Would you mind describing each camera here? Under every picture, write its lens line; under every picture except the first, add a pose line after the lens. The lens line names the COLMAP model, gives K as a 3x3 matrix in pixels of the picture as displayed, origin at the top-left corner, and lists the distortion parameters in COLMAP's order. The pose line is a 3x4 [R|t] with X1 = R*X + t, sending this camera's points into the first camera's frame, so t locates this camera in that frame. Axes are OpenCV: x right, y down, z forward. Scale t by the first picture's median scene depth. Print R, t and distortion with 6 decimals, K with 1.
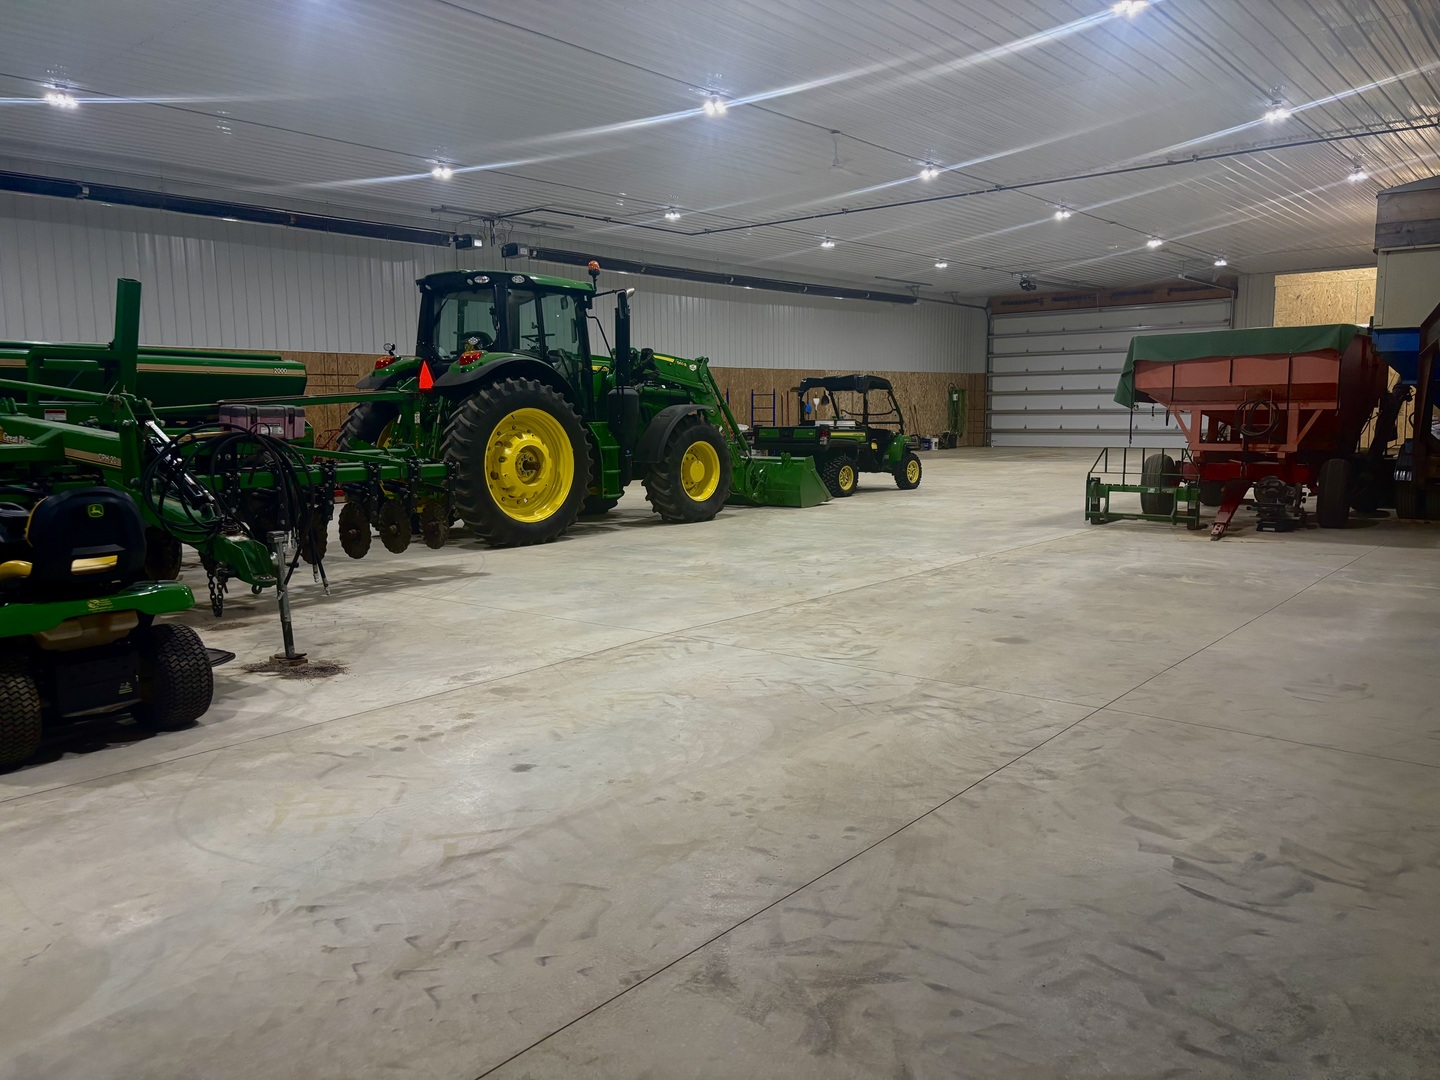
lens RADIAL K [[1097.3, 0, 712.0], [0, 1097.3, 539.6], [0, 0, 1]] dist [0.048634, -0.049804]
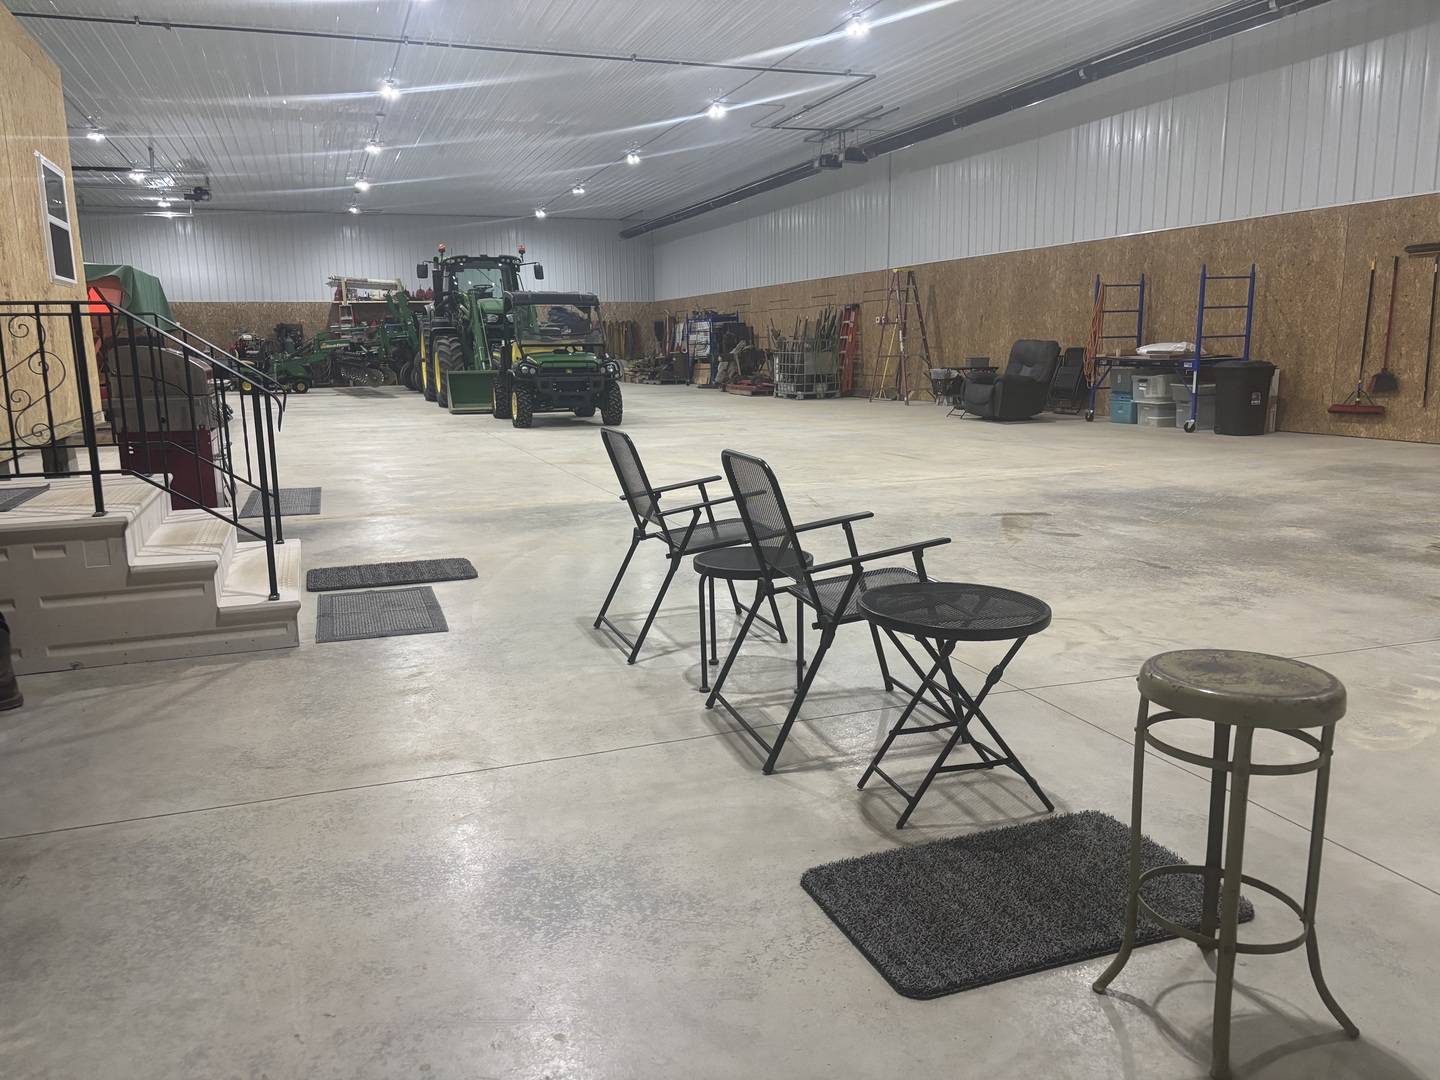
lens RADIAL K [[1097.3, 0, 719.3], [0, 1097.3, 542.8], [0, 0, 1]] dist [0.048634, -0.049804]
pose [[-0.505471, 0.176588, -0.844580, 1.776932], [-0.079537, 0.965130, 0.249394, -0.391604], [0.859170, 0.193237, -0.473800, 3.349584]]
